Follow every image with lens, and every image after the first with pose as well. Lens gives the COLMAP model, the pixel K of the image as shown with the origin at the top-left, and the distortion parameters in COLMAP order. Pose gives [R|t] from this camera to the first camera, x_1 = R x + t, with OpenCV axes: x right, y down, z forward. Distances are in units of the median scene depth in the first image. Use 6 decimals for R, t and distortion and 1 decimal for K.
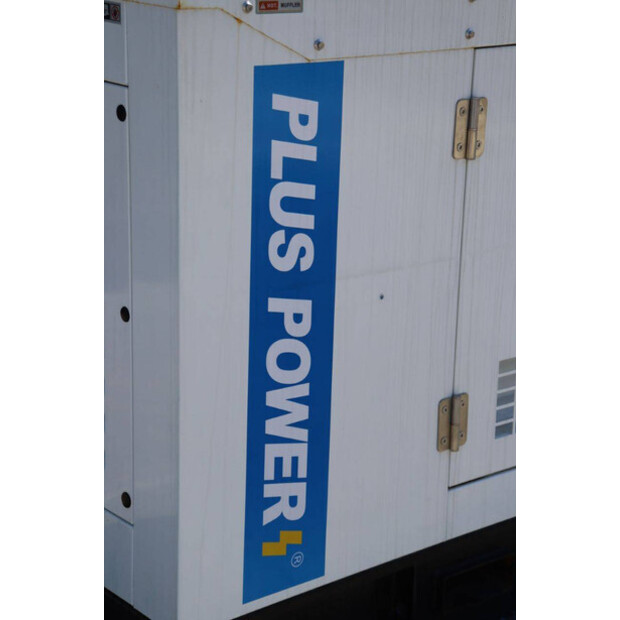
lens RADIAL K [[1423.9, 0, 309.2], [0, 1423.9, 312.0], [0, 0, 1]] dist [0.401272, 0.000000]
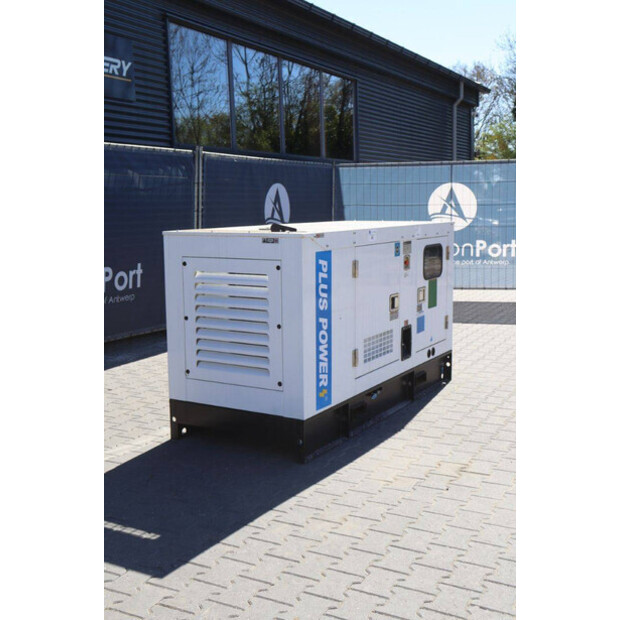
lens RADIAL K [[775.2, 0, 311.9], [0, 775.2, 306.9], [0, 0, 1]] dist [0.007514, 0.000000]
pose [[0.937051, -0.081085, 0.339648, -0.660844], [0.125925, 0.985686, -0.112100, 0.167108], [-0.325697, 0.147813, 0.933848, -0.729317]]
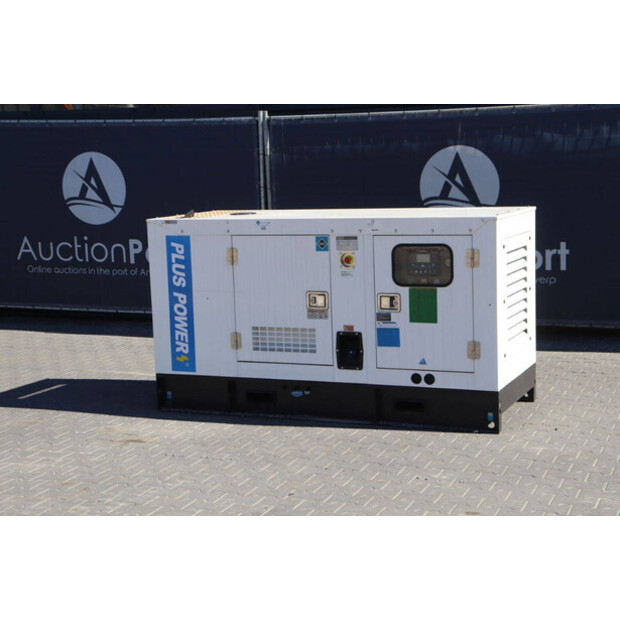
lens RADIAL K [[1174.6, 0, 309.5], [0, 1174.6, 310.2], [0, 0, 1]] dist [0.248664, 0.000000]
pose [[0.451143, 0.080037, -0.888856, 3.026460], [-0.197926, 0.980141, -0.012201, 0.004735], [0.870227, 0.181432, 0.458025, -0.179703]]
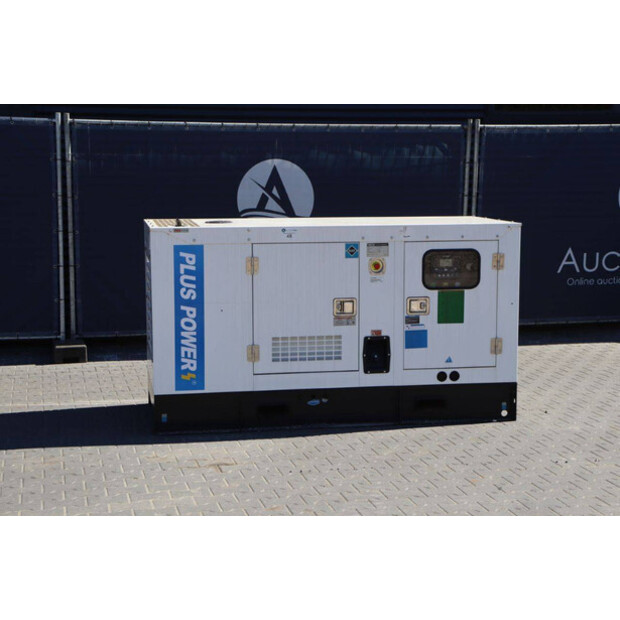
lens RADIAL K [[1174.6, 0, 314.9], [0, 1174.6, 305.6], [0, 0, 1]] dist [0.248664, 0.000000]
pose [[0.873907, 0.033935, -0.484907, 1.736994], [-0.108480, 0.986017, -0.126502, 0.335044], [0.473834, 0.163154, 0.865368, -1.479775]]
